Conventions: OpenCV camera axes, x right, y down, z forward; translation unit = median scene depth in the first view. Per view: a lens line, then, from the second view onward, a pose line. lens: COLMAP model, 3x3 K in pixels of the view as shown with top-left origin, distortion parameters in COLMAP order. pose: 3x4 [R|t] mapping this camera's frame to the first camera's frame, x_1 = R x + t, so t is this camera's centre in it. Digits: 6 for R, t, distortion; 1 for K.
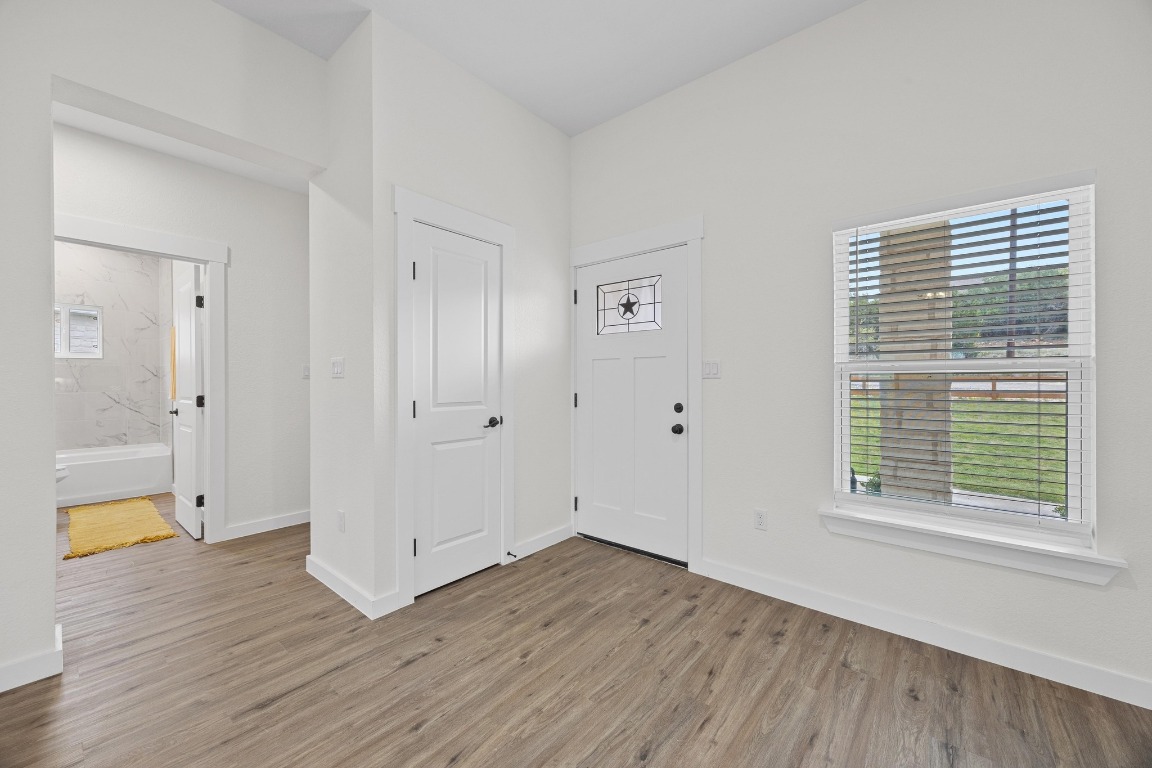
lens RADIAL K [[441.6, 0, 574.1], [0, 441.6, 379.0], [0, 0, 1]] dist [-0.001965, 0.000014]
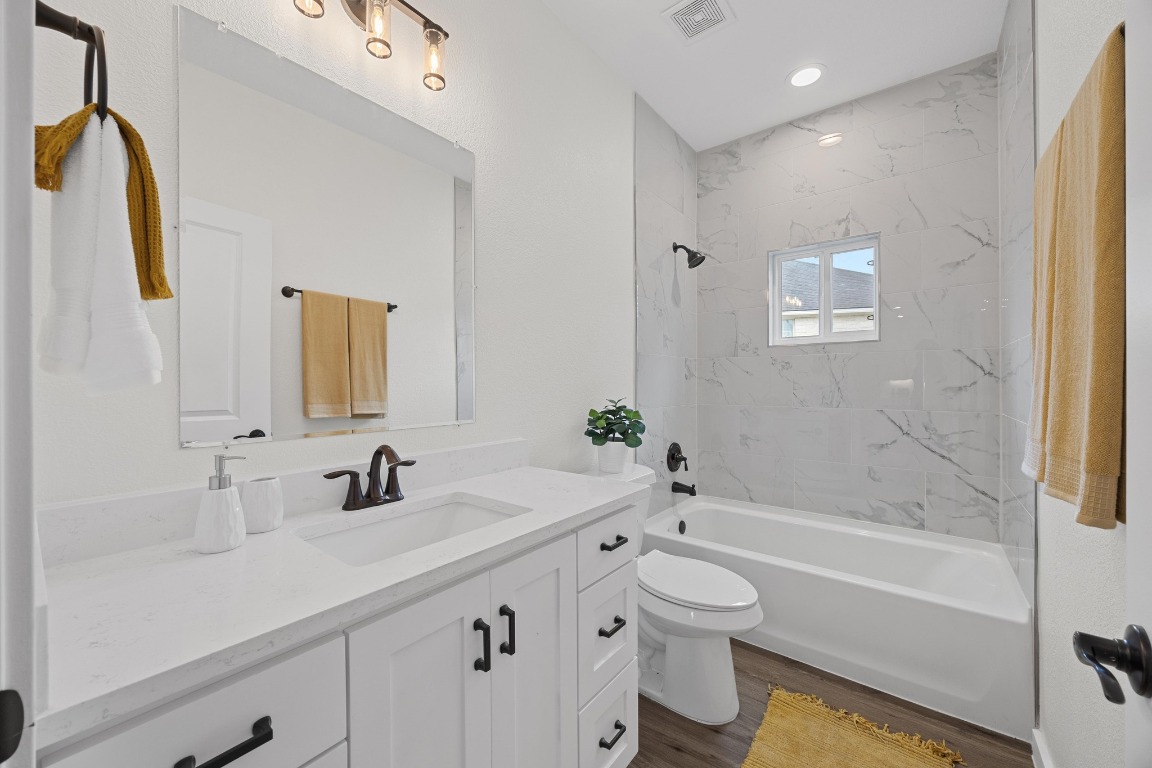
lens RADIAL K [[441.6, 0, 573.8], [0, 441.6, 386.2], [0, 0, 1]] dist [-0.001965, 0.000014]
pose [[0.035358, 0.006995, -0.999350, -0.641098], [0.001967, 0.999973, 0.007069, 0.000603], [0.999373, -0.002215, 0.035343, 0.694510]]
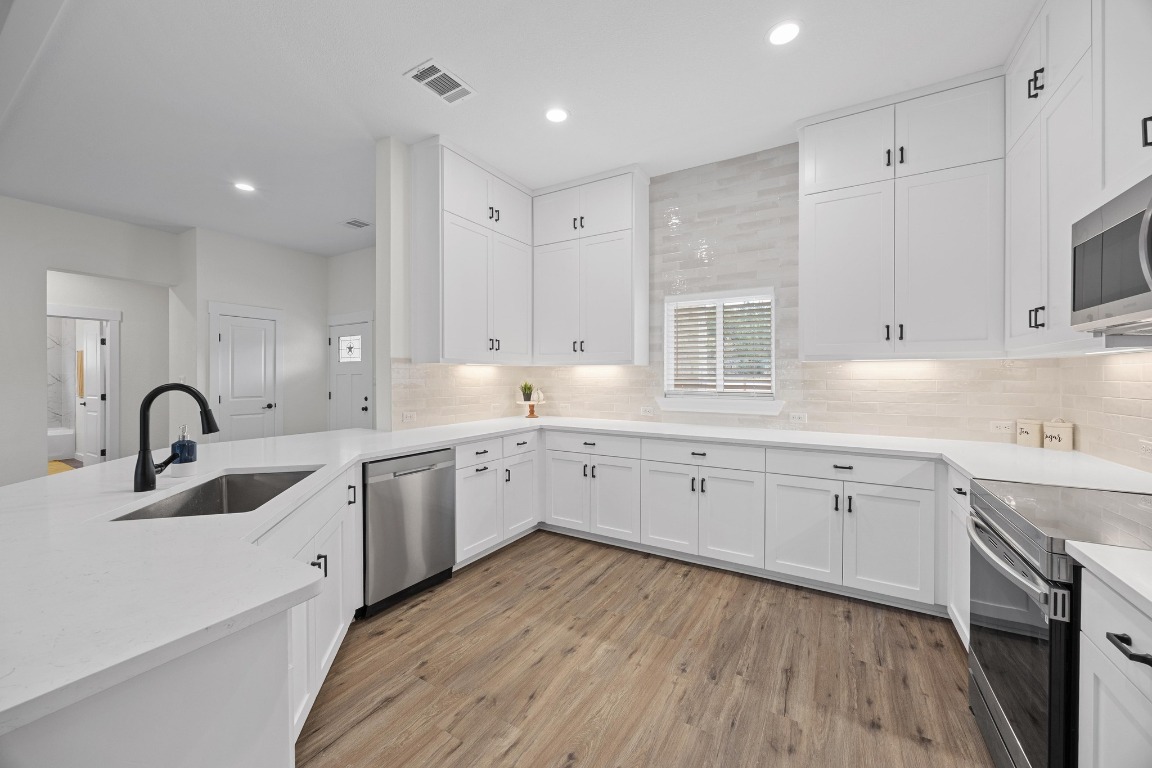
lens RADIAL K [[441.6, 0, 577.3], [0, 441.6, 378.1], [0, 0, 1]] dist [-0.001965, 0.000014]
pose [[0.987636, 0.000876, 0.156765, 0.775910], [-0.001820, 0.999981, 0.005878, -0.041345], [-0.156756, -0.006091, 0.987619, -1.074762]]
